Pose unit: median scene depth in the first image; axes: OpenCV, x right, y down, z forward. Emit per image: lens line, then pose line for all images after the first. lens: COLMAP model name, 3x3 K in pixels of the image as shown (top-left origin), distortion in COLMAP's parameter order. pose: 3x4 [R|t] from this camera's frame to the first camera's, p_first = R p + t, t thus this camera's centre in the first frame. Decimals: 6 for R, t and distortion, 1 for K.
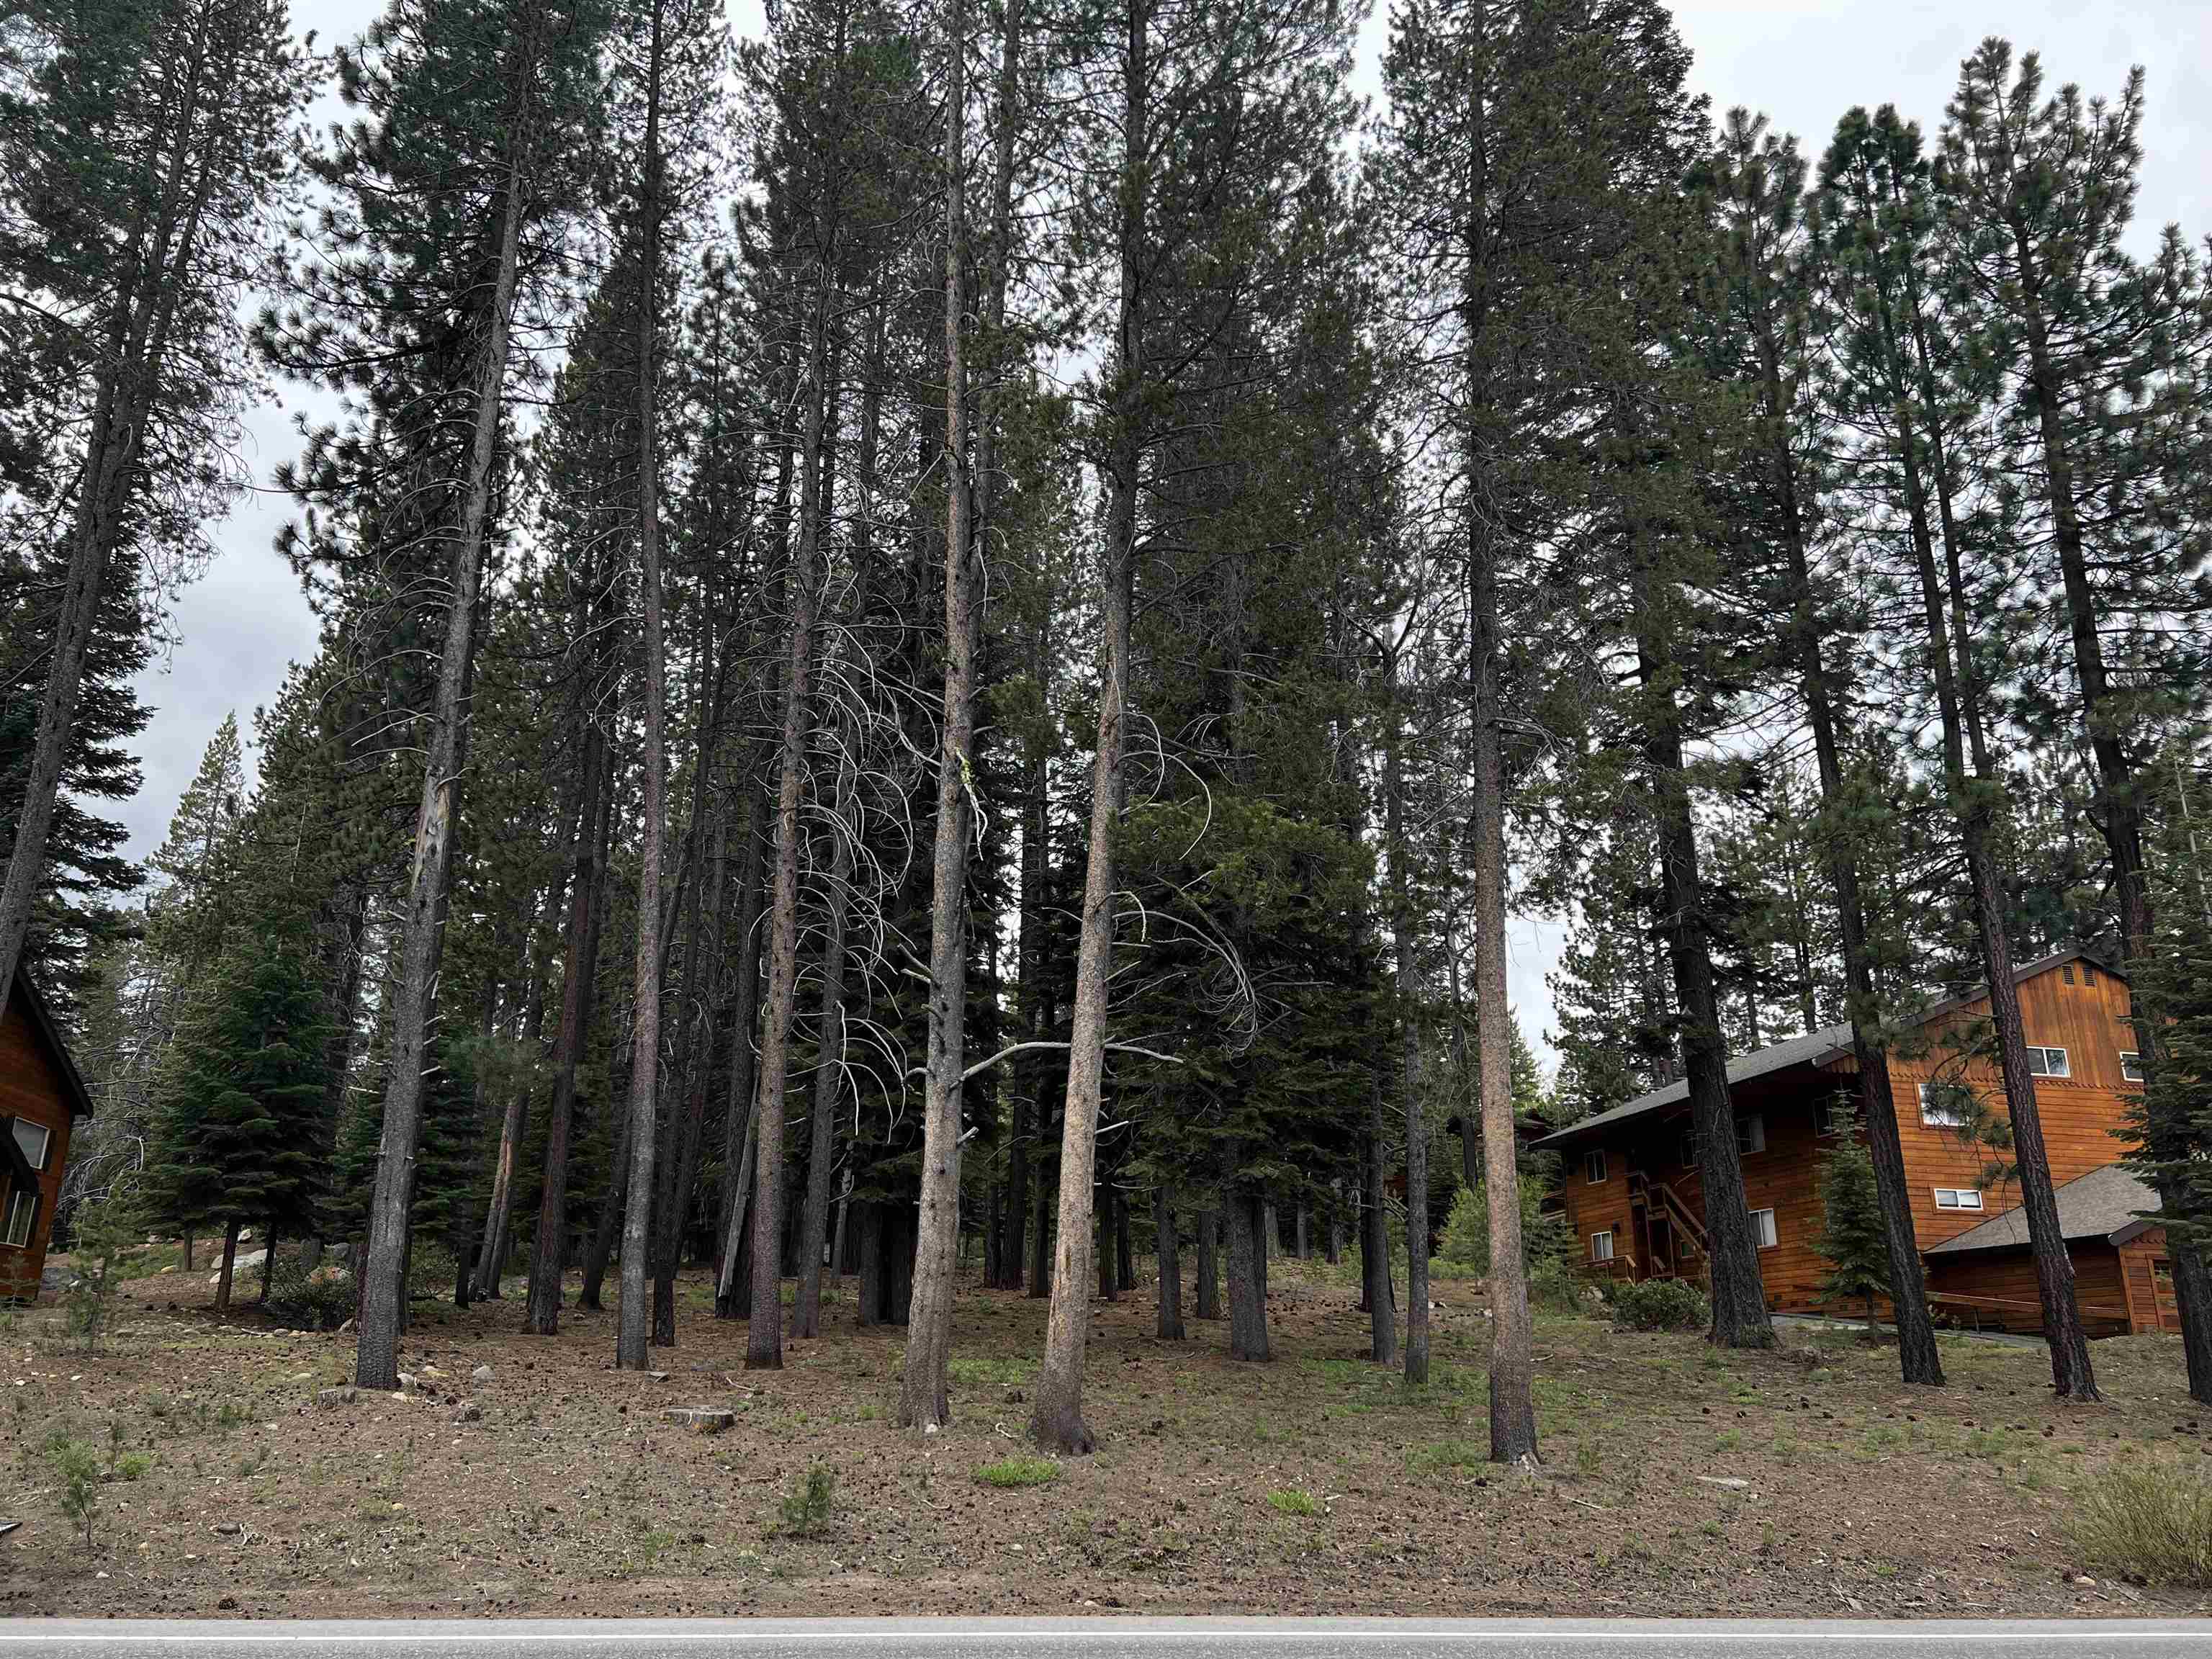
lens RADIAL K [[1651.3, 0, 1093.9], [0, 1651.3, 817.2], [0, 0, 1]] dist [0.069841, -0.081119]
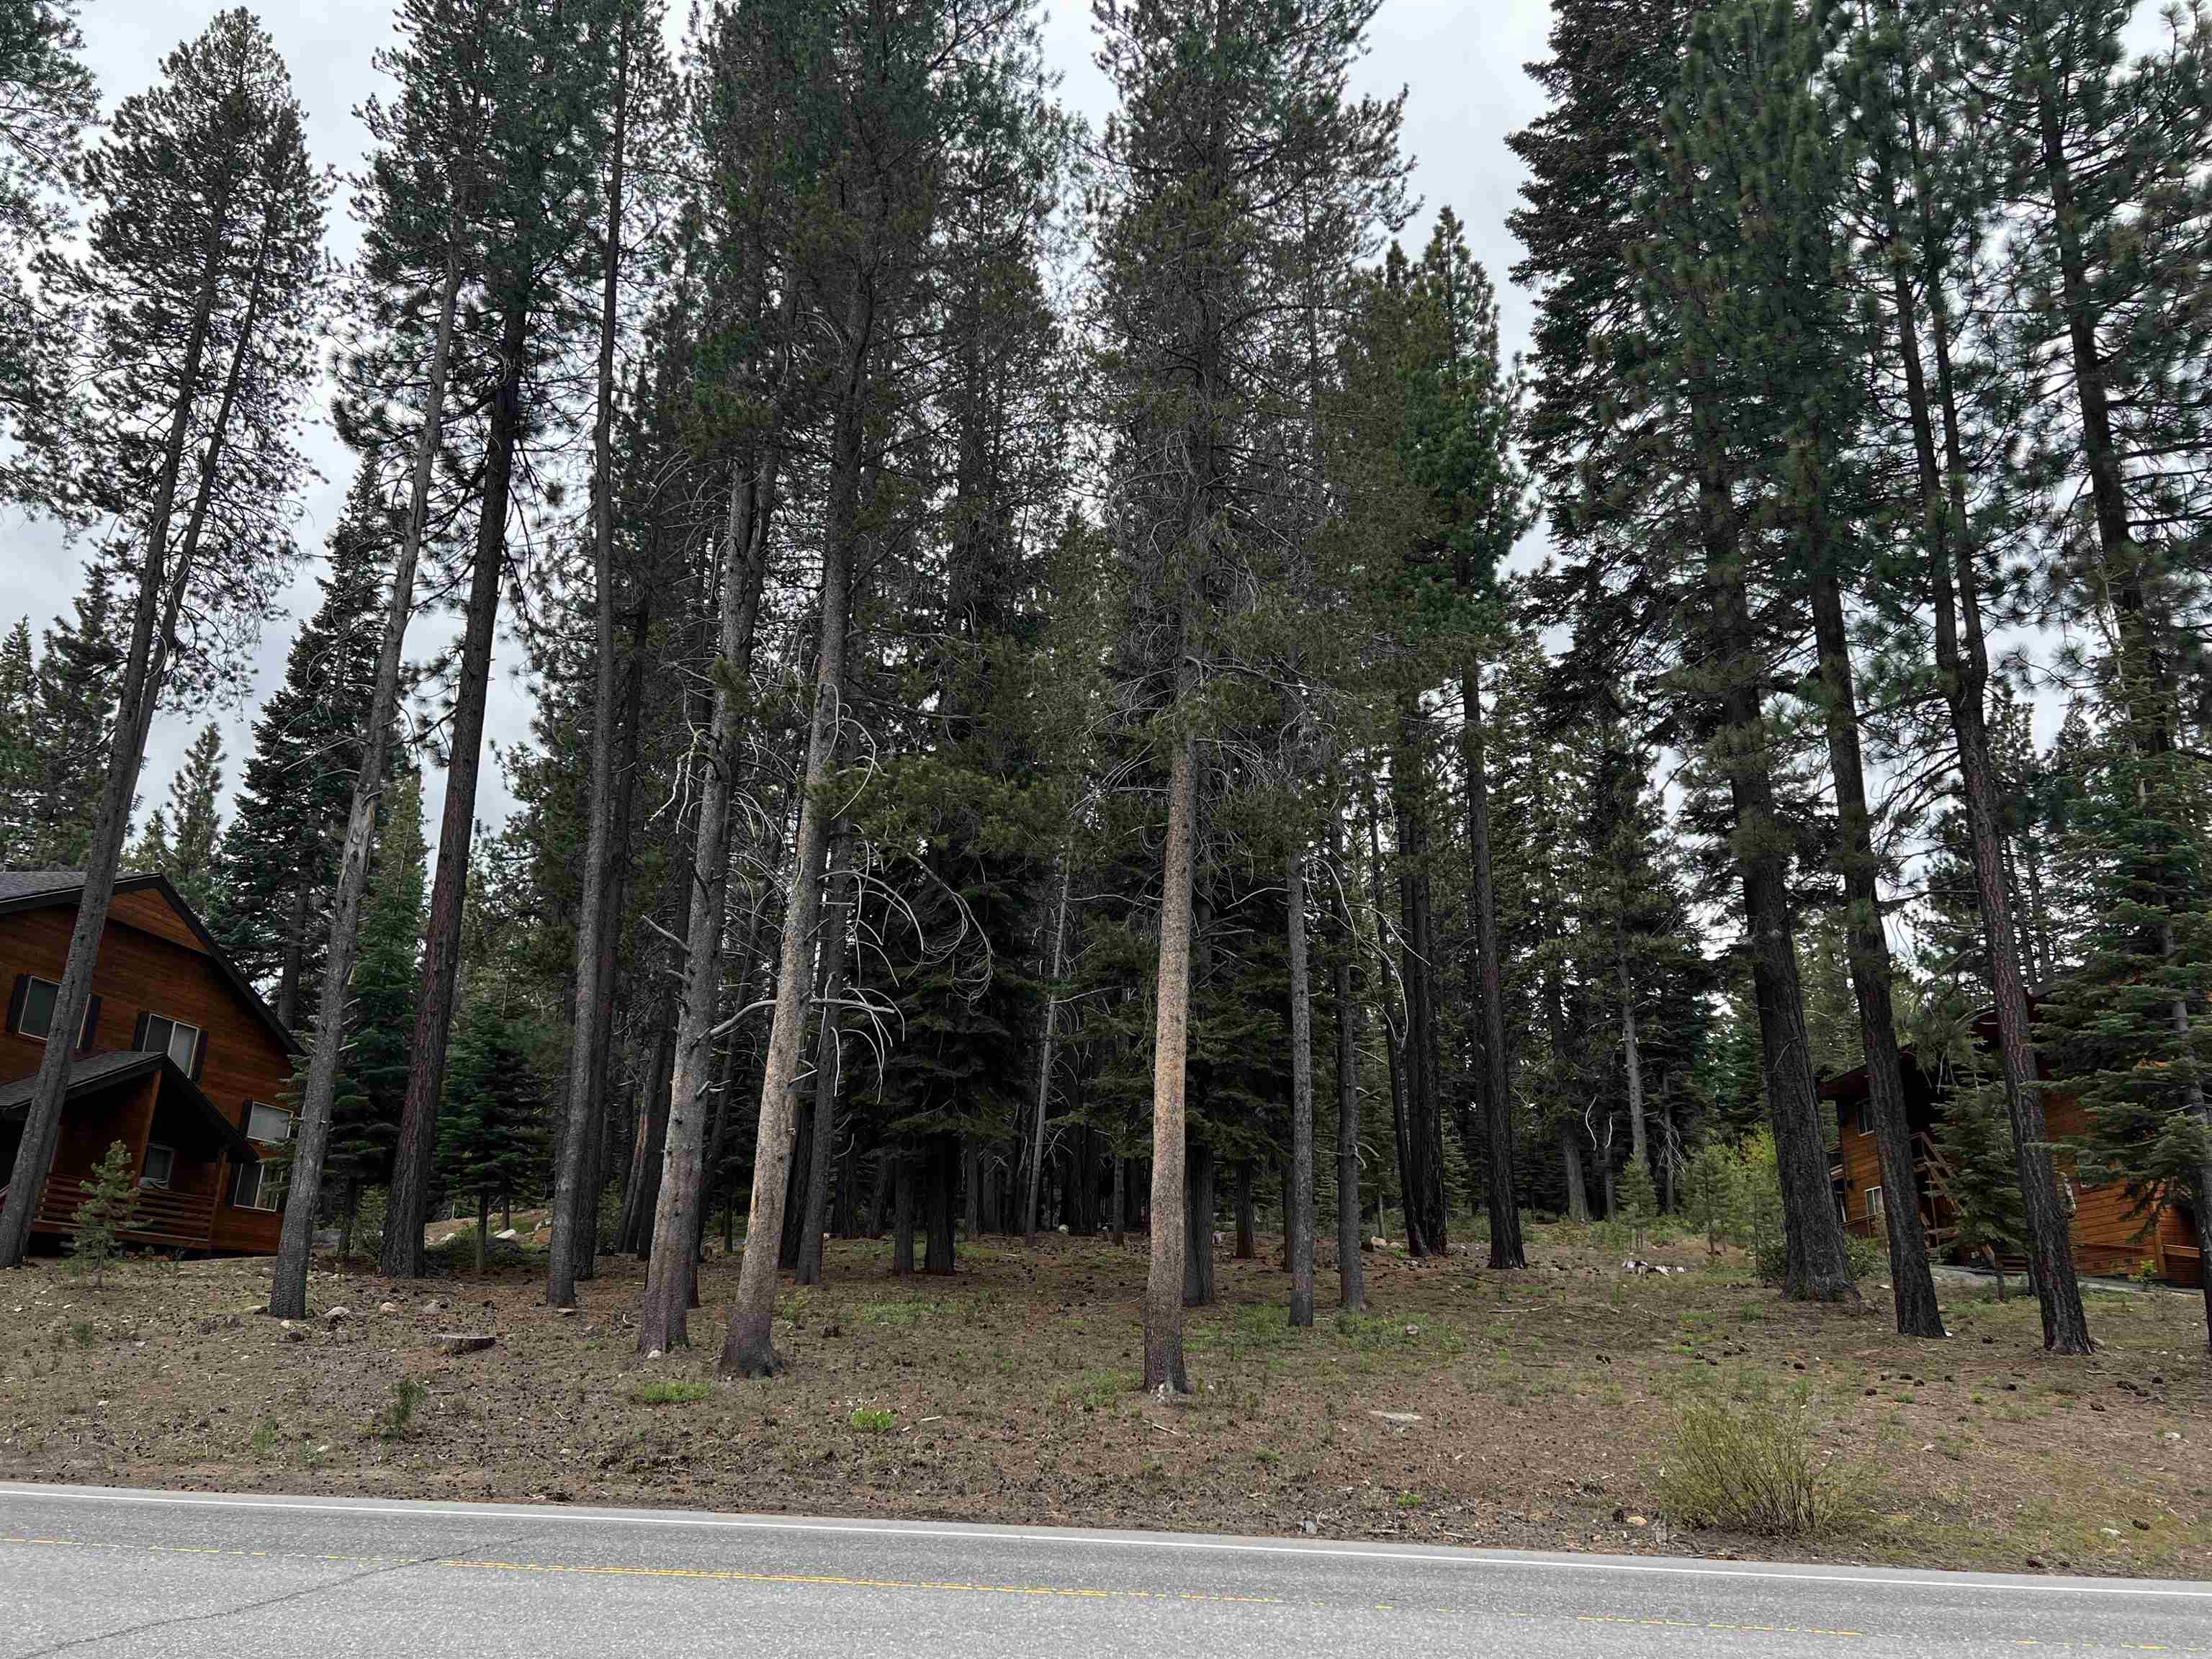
lens RADIAL K [[1651.3, 0, 1105.0], [0, 1651.3, 821.6], [0, 0, 1]] dist [0.069841, -0.081119]
pose [[0.962978, -0.070038, -0.260323, 0.151684], [0.074580, 0.997186, 0.007600, 0.009519], [0.259058, -0.026733, 0.965492, 0.007463]]
